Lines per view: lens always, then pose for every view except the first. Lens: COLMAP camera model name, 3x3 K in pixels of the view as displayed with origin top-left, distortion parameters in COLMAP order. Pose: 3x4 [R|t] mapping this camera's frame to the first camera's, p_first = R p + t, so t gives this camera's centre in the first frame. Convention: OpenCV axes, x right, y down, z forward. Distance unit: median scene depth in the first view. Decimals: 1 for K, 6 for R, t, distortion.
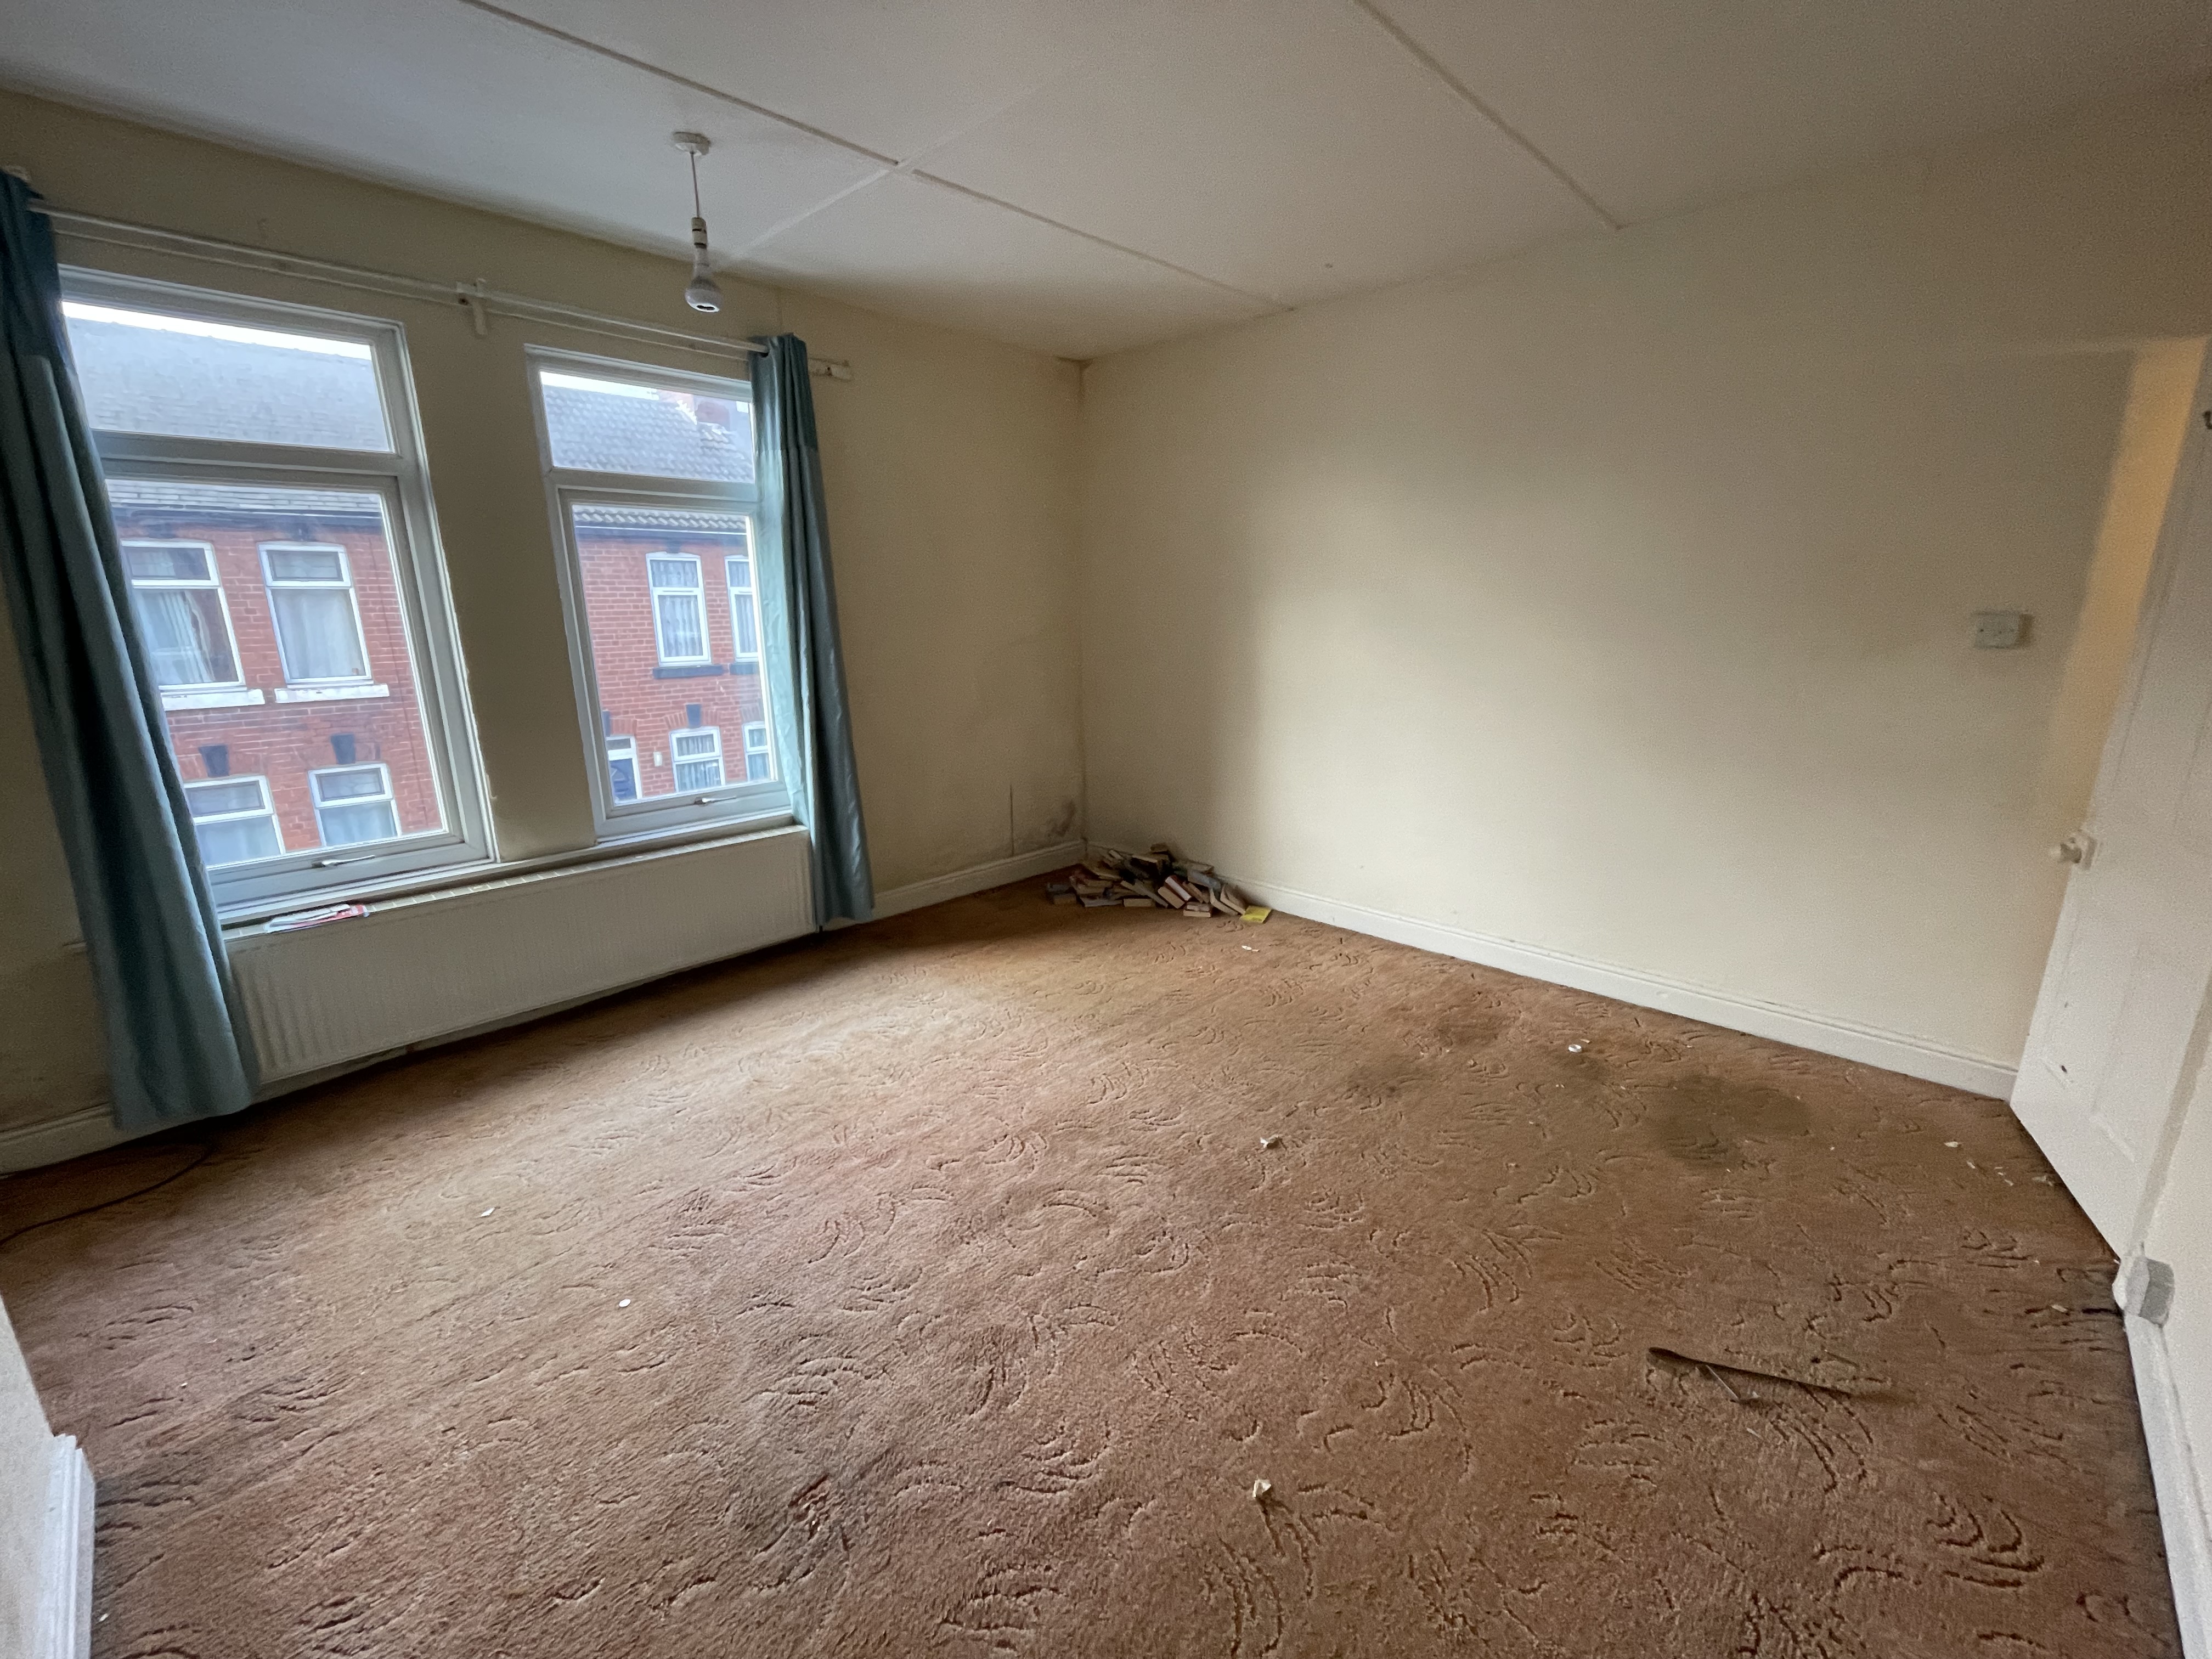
lens RADIAL K [[881.9, 0, 1106.0], [0, 881.9, 829.5], [0, 0, 1]] dist [0.003441, 0.000265]
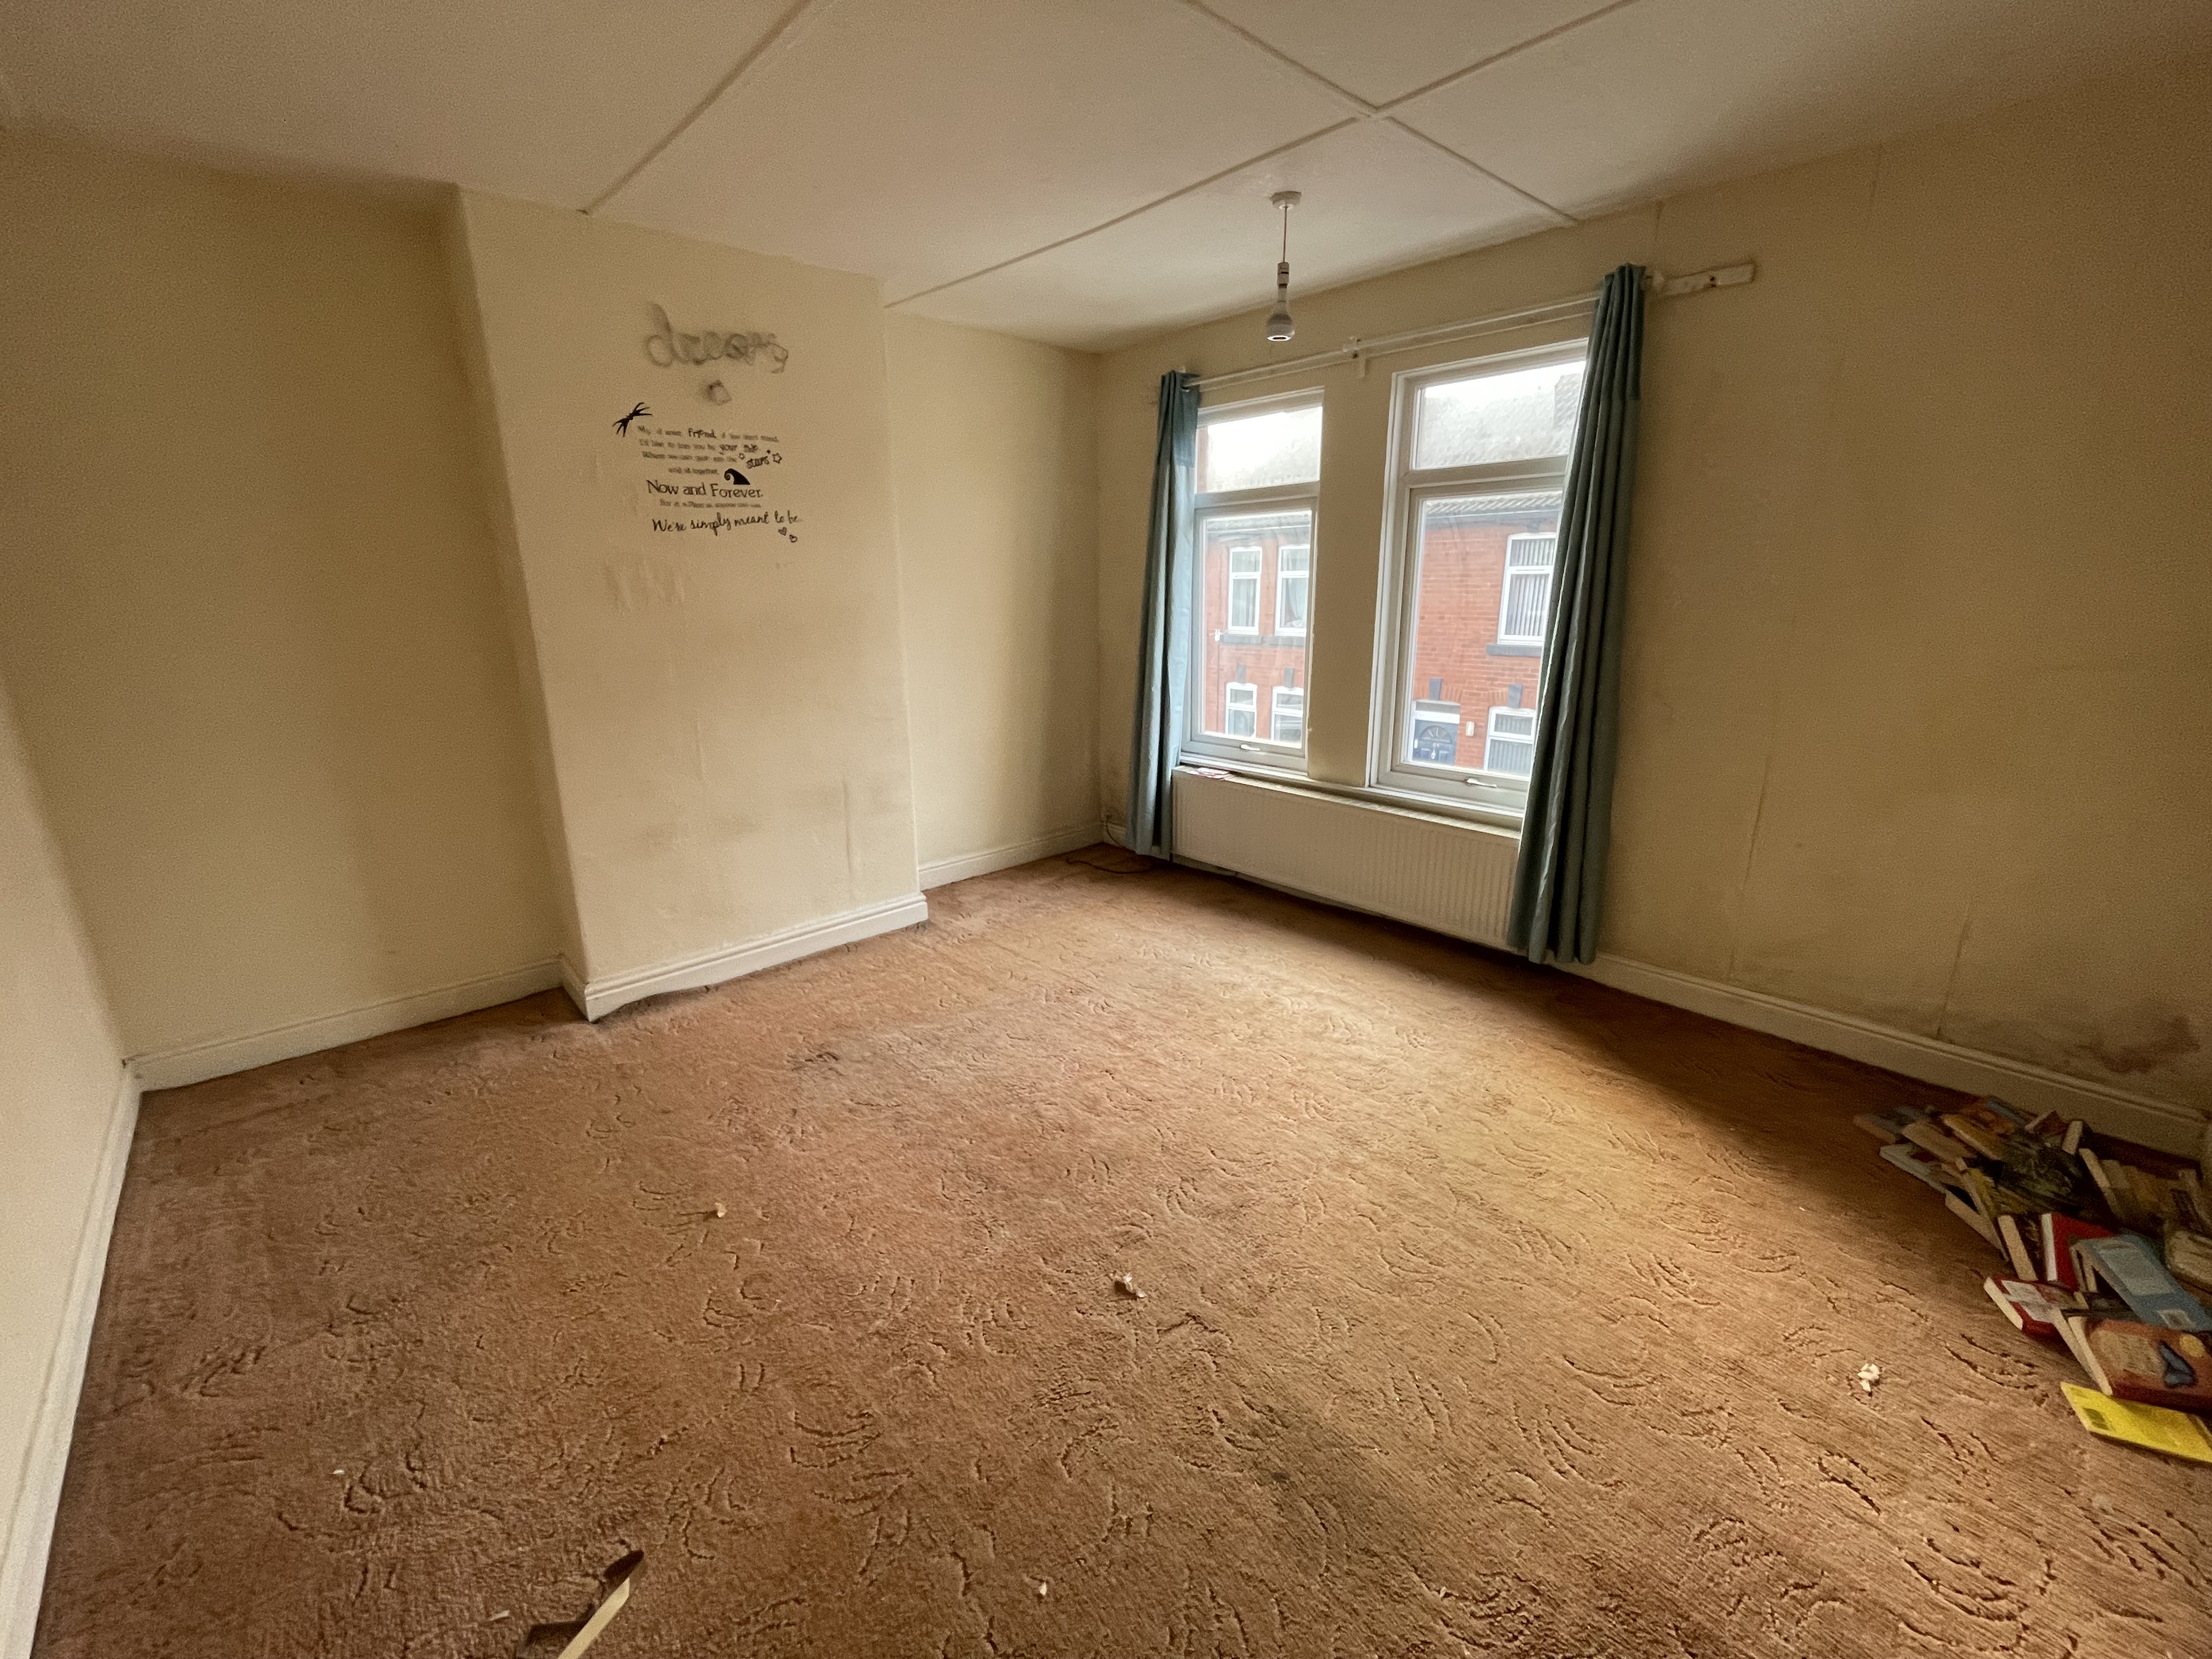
lens RADIAL K [[902.3, 0, 1102.1], [0, 902.3, 818.1], [0, 0, 1]] dist [0.000671, 0.000379]
pose [[-0.046938, 0.256474, -0.965411, 0.731251], [-0.246894, 0.933510, 0.260003, -0.199093], [0.967905, 0.250558, 0.019505, 0.740119]]
